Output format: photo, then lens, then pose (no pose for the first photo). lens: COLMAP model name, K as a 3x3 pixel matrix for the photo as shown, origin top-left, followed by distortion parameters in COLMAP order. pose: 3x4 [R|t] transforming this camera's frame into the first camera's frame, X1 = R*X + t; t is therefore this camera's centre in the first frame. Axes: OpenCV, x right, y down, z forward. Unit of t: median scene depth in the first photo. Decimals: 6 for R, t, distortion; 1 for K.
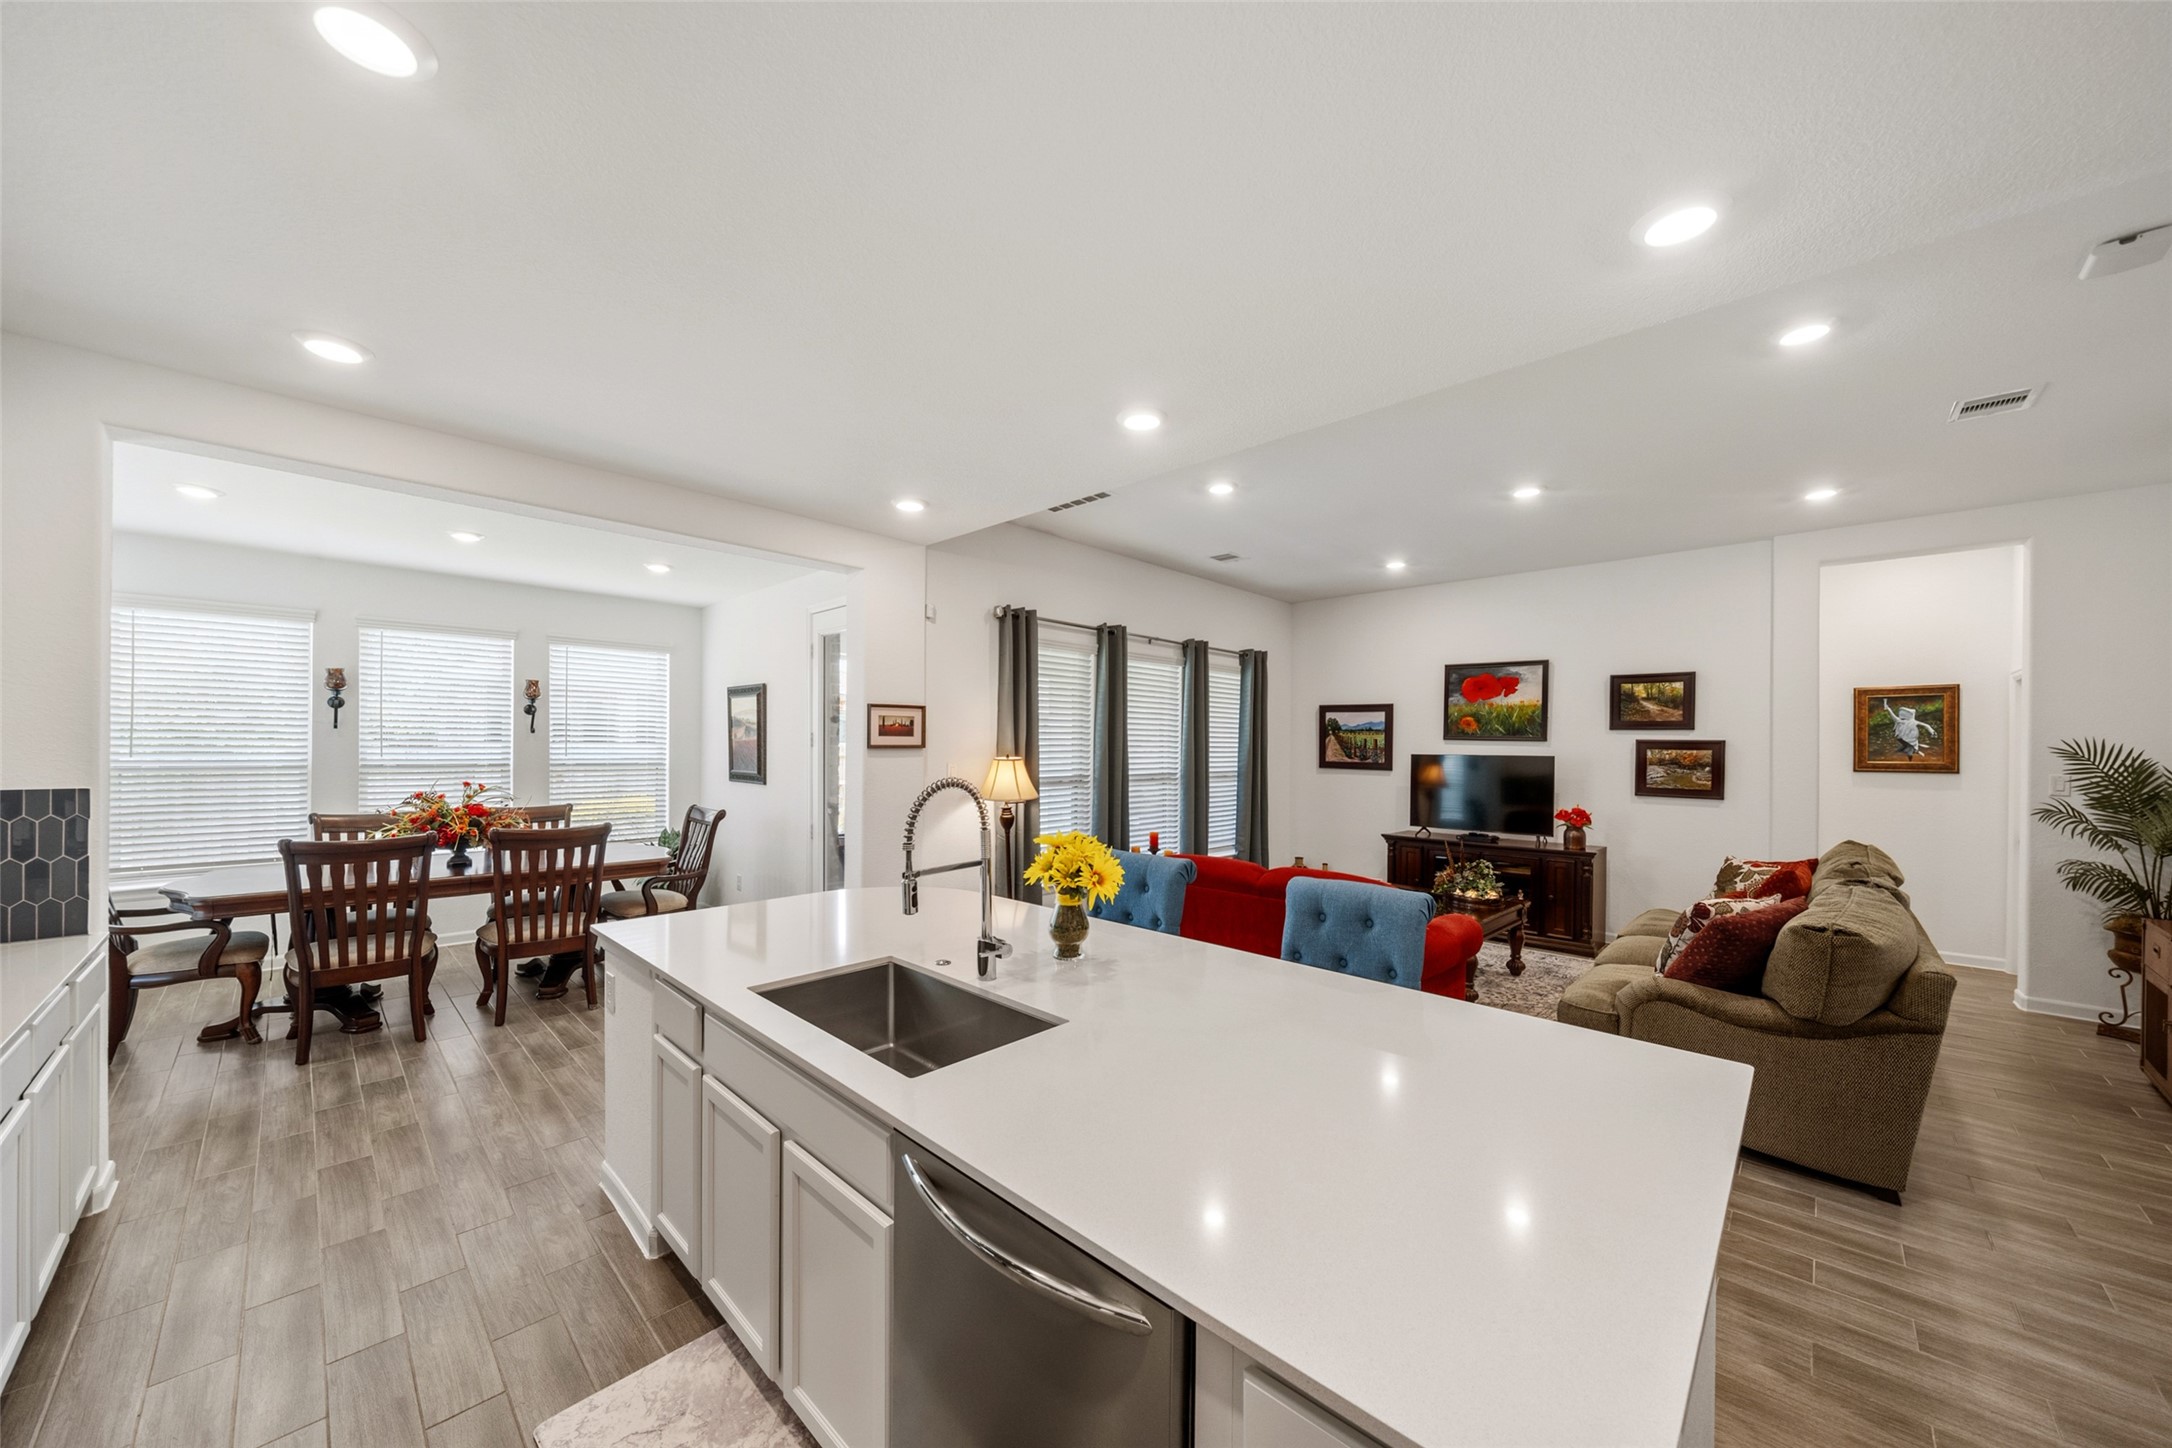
lens RADIAL K [[766.9, 0, 1075.1], [0, 766.9, 737.2], [0, 0, 1]] dist [-0.001862, 0.000199]
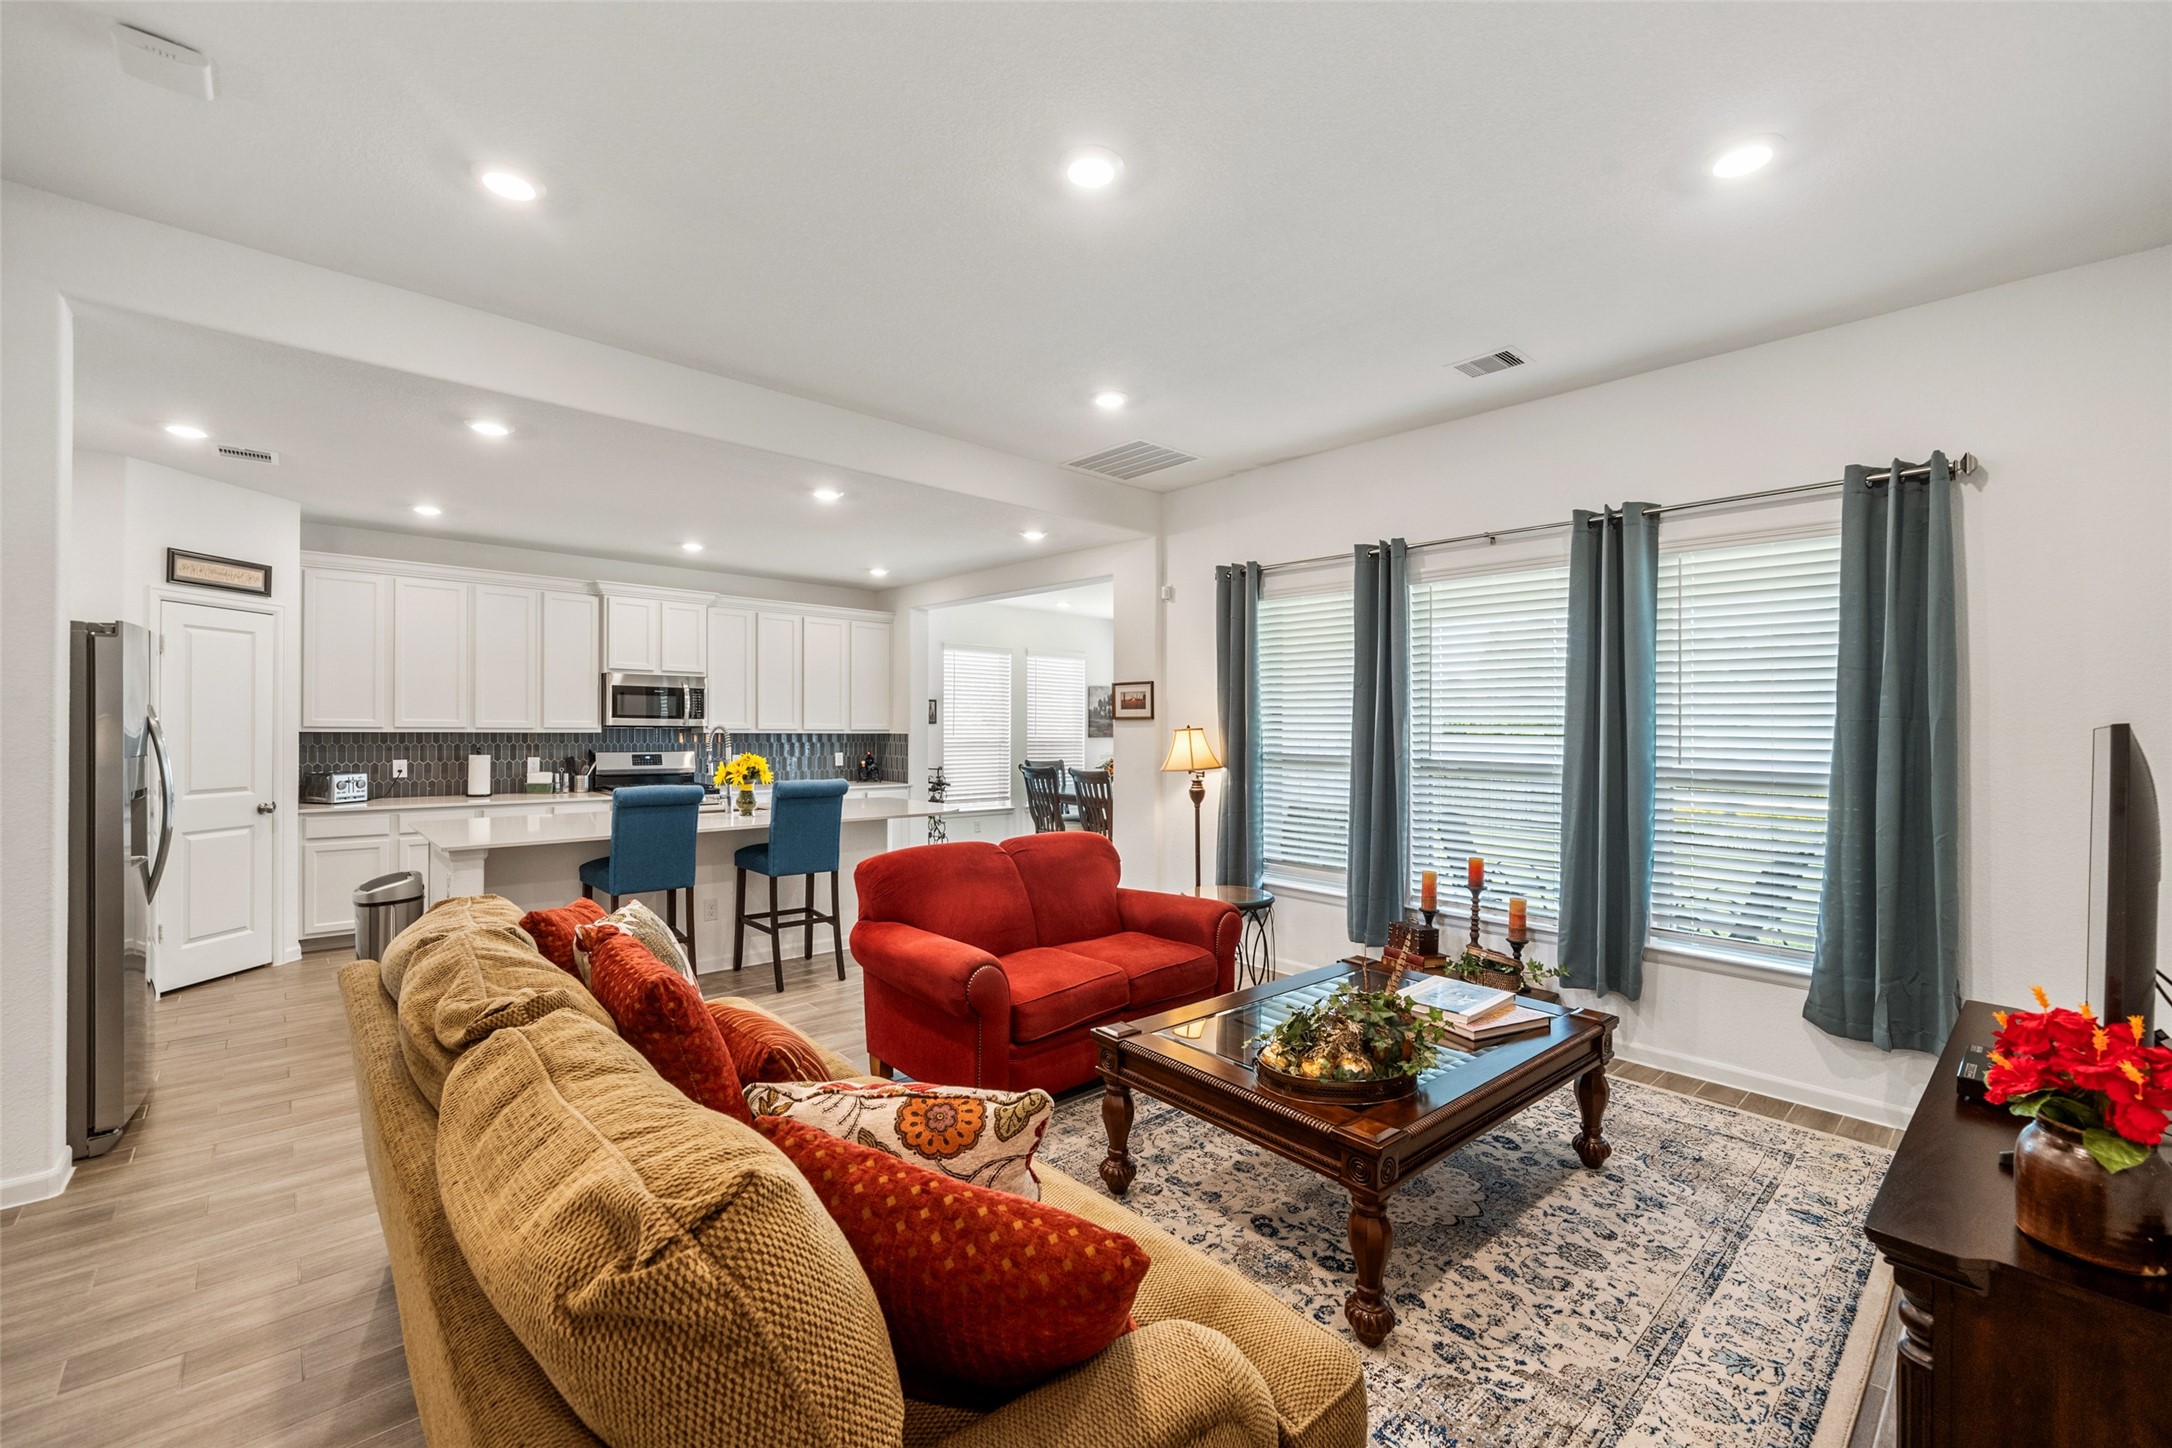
lens RADIAL K [[870.6, 0, 1092.5], [0, 870.6, 723.6], [0, 0, 1]] dist [0.001059, 0.000020]
pose [[-0.035948, -0.011574, -0.999287, 0.865494], [-0.000448, 0.999933, -0.011565, 0.028475], [0.999354, 0.000032, -0.035951, 0.784436]]
